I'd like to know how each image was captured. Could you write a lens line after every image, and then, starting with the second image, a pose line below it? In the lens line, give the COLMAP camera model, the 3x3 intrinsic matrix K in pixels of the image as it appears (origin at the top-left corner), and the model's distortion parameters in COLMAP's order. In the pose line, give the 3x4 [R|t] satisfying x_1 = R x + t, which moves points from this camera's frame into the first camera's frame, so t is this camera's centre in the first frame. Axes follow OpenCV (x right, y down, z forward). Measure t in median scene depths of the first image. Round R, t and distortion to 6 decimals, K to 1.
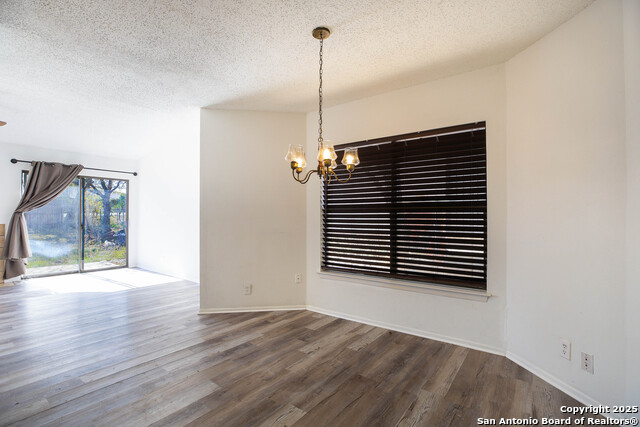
lens RADIAL K [[293.3, 0, 322.1], [0, 293.3, 213.7], [0, 0, 1]] dist [-0.044595, 0.014922]
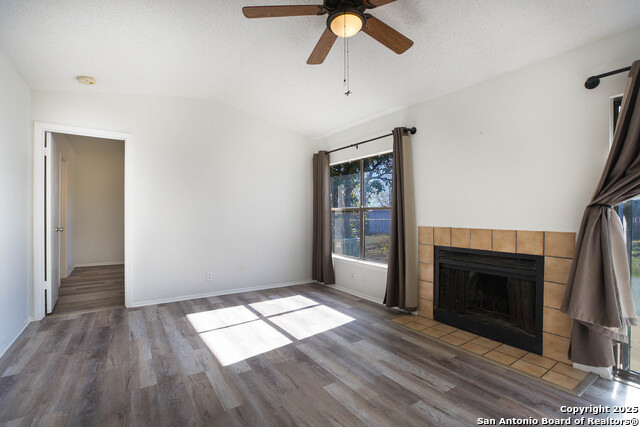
lens RADIAL K [[293.3, 0, 322.1], [0, 293.3, 213.7], [0, 0, 1]] dist [-0.044595, 0.014922]
pose [[-0.320783, -0.006310, -0.947132, -0.568903], [0.002469, 0.999969, -0.007498, 0.009617], [0.947149, -0.004744, -0.320757, 0.755431]]
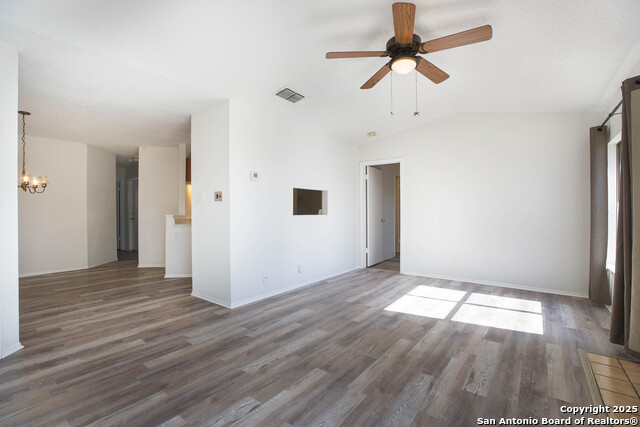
lens RADIAL K [[293.3, 0, 322.1], [0, 293.3, 213.7], [0, 0, 1]] dist [-0.044595, 0.014922]
pose [[-0.999995, -0.000730, 0.003013, -0.788499], [-0.000730, 1.000000, 0.000006, 0.013263], [-0.003013, 0.000004, -0.999995, 1.144961]]
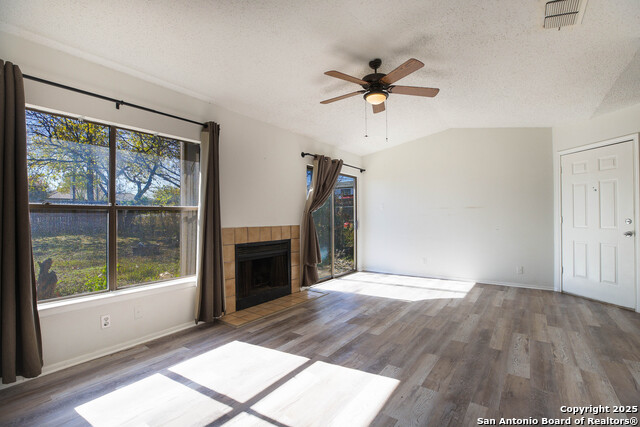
lens RADIAL K [[293.3, 0, 322.1], [0, 293.3, 213.7], [0, 0, 1]] dist [-0.044595, 0.014922]
pose [[0.999845, -0.004579, 0.016989, -1.040557], [0.004624, 0.999986, -0.002640, 0.003374], [-0.016976, 0.002718, 0.999852, 0.085380]]
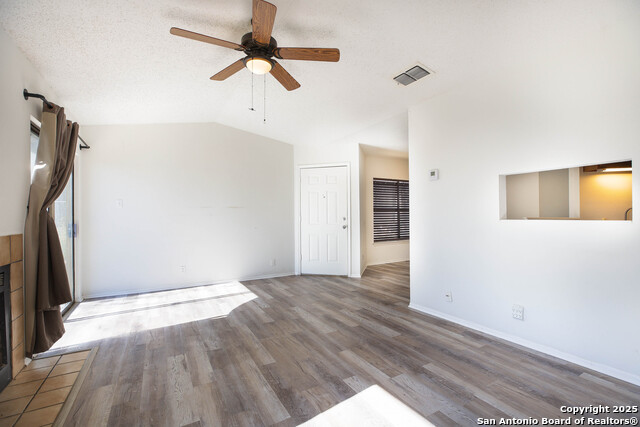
lens RADIAL K [[293.3, 0, 322.1], [0, 293.3, 213.7], [0, 0, 1]] dist [-0.044595, 0.014922]
pose [[0.403439, 0.001404, 0.915005, -1.303636], [0.002557, 0.999993, -0.002662, 0.007546], [-0.915003, 0.003413, 0.403433, 0.390514]]
